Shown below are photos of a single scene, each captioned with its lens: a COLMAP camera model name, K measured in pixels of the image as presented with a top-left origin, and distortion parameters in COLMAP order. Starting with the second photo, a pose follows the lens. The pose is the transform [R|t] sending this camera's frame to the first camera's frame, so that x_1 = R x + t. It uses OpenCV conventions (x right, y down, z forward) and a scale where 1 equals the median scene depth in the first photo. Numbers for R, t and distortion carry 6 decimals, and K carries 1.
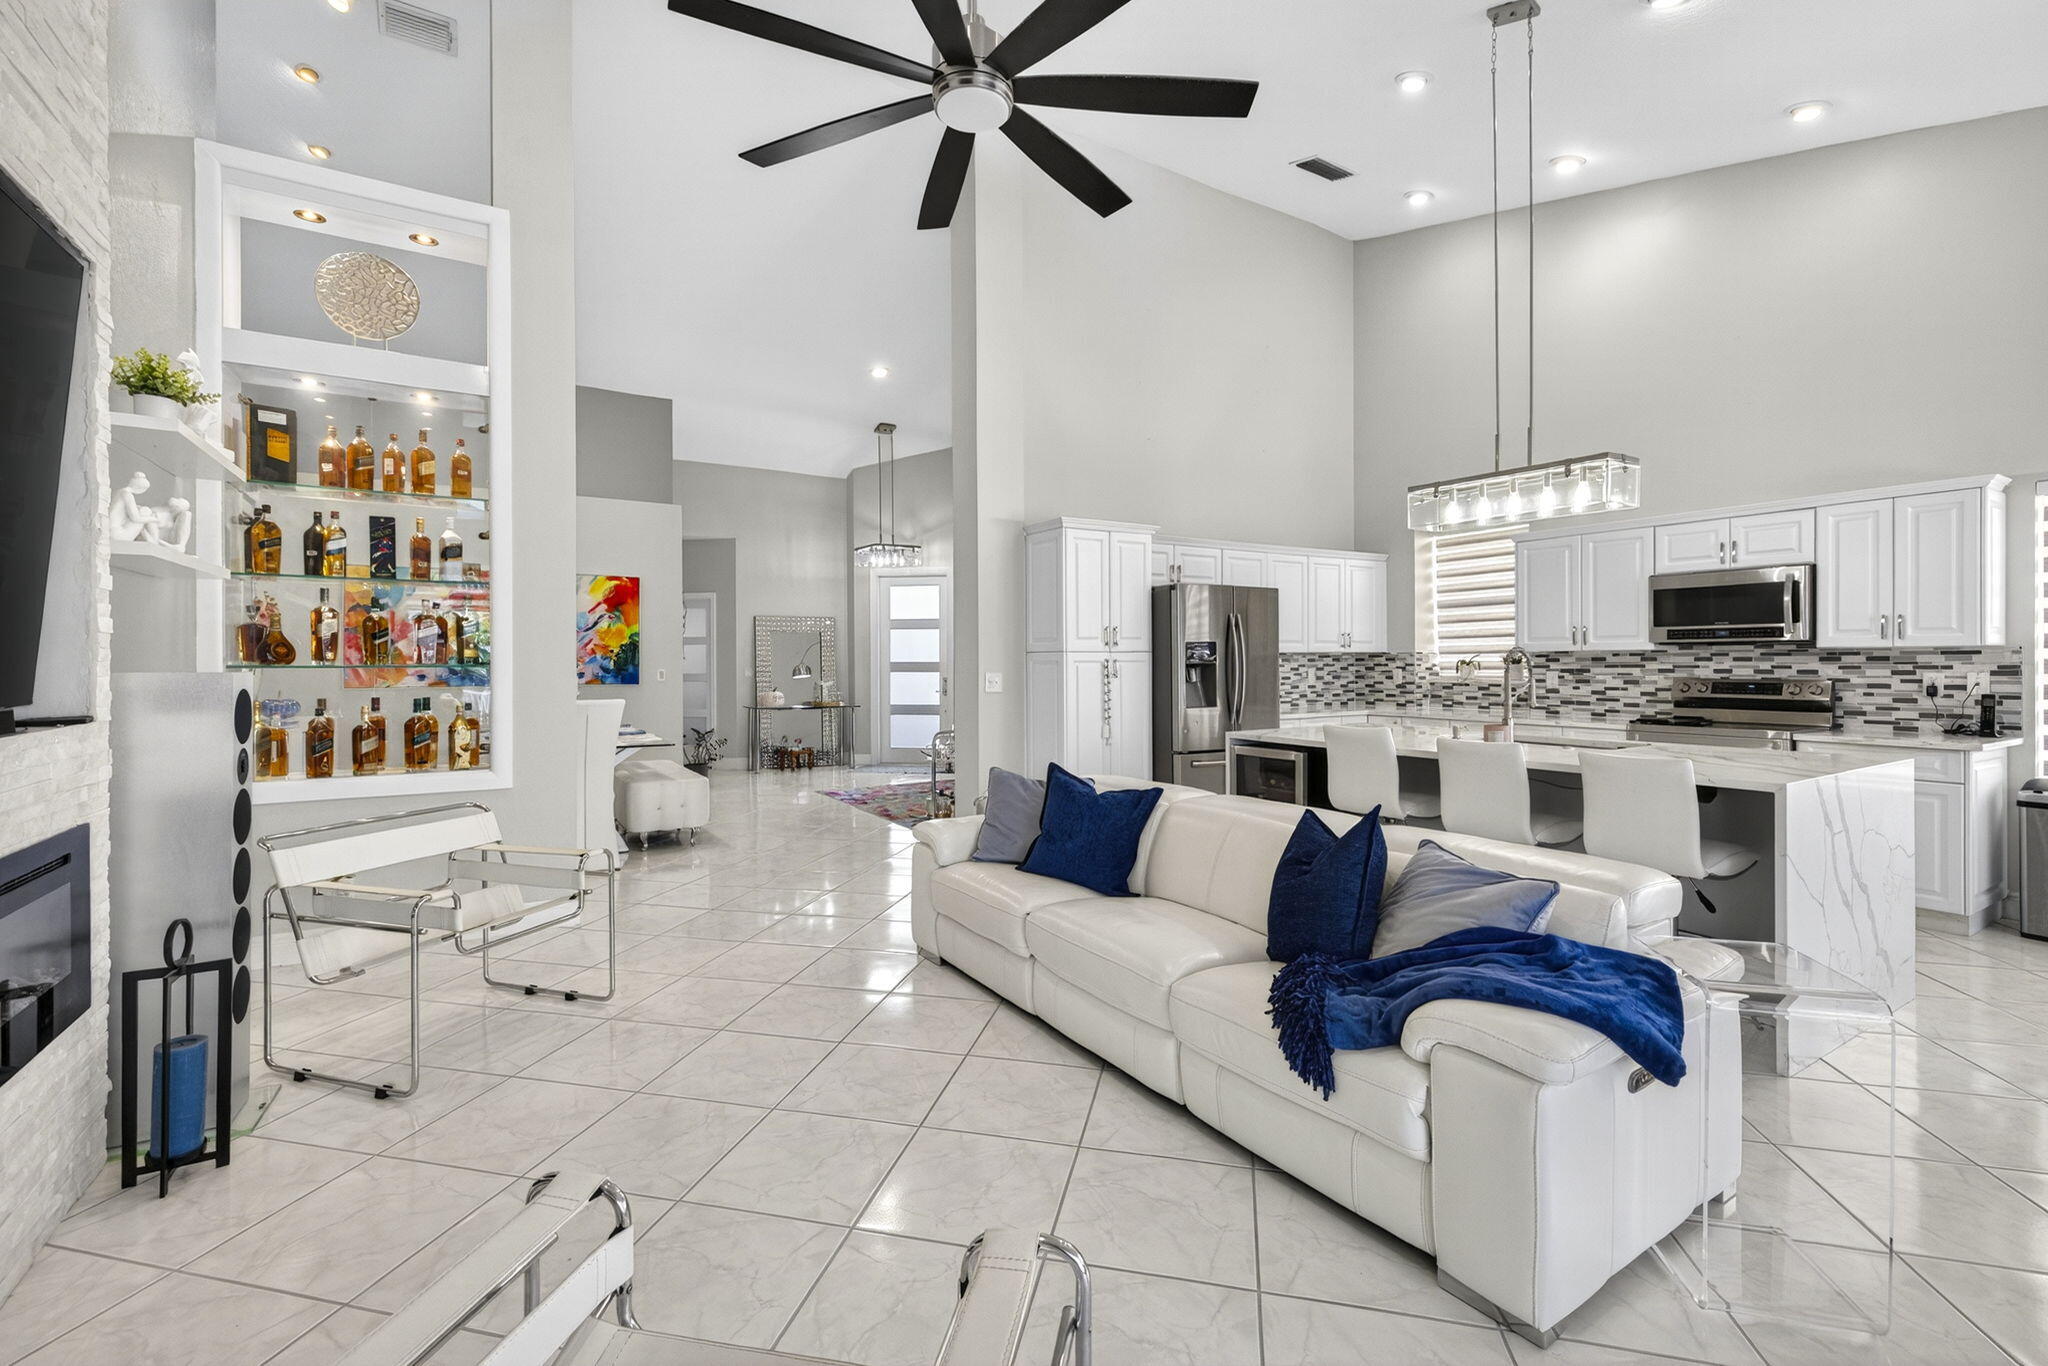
lens RADIAL K [[882.9, 0, 1018.8], [0, 882.9, 659.3], [0, 0, 1]] dist [0.001677, 0.000058]
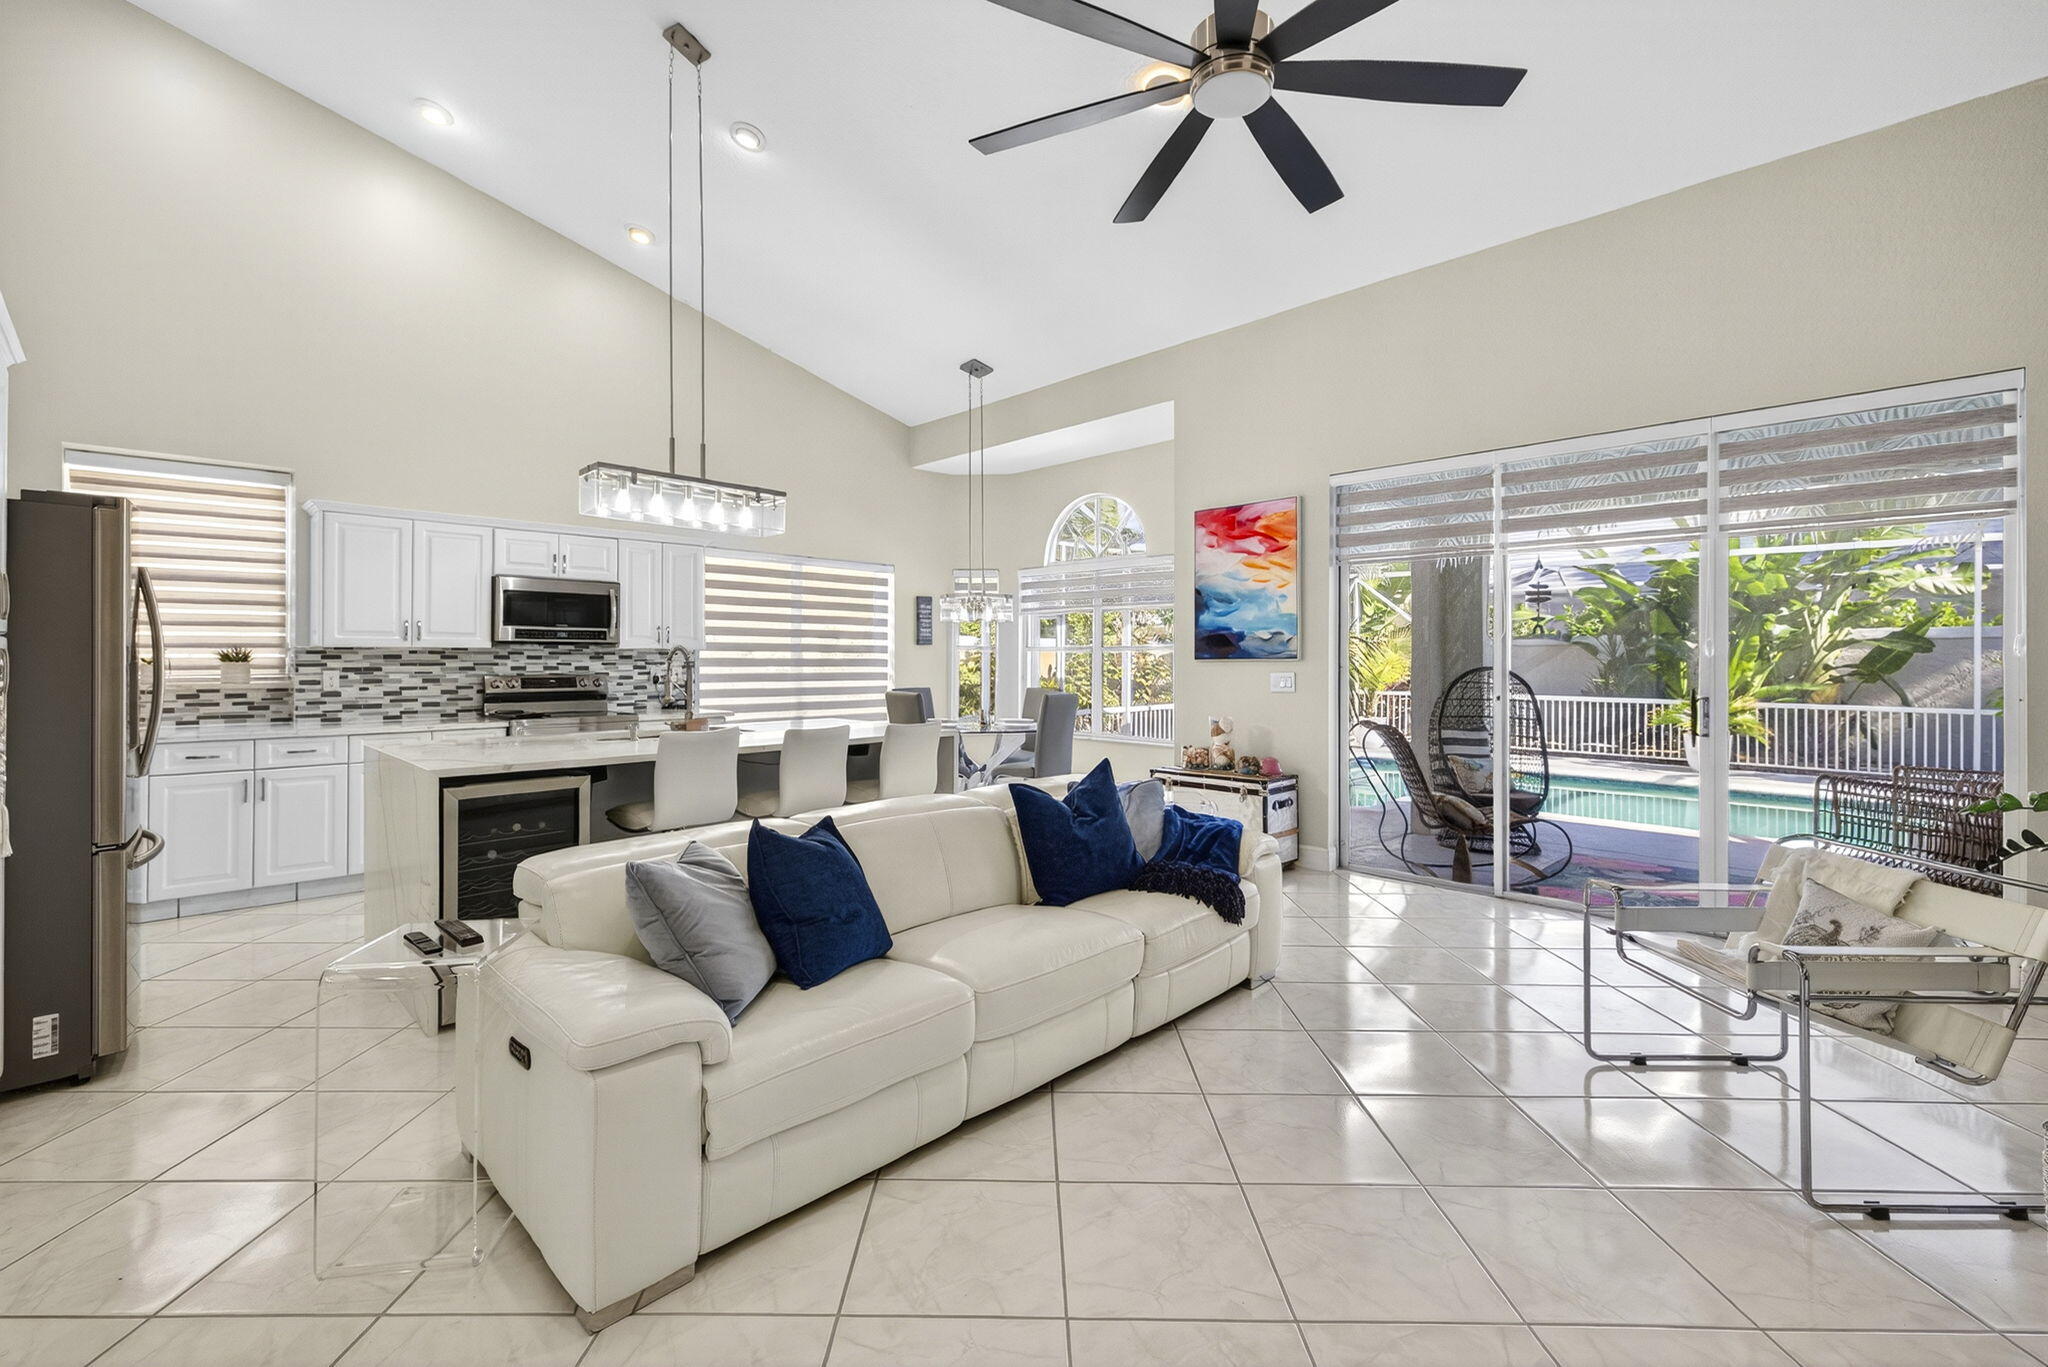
lens RADIAL K [[873.1, 0, 1020.8], [0, 873.1, 665.7], [0, 0, 1]] dist [-0.000042, -0.000051]
pose [[-0.227814, -0.006255, 0.973684, -0.484252], [-0.002994, 0.999979, 0.005723, 0.002777], [-0.973700, -0.001611, -0.227828, 0.754809]]
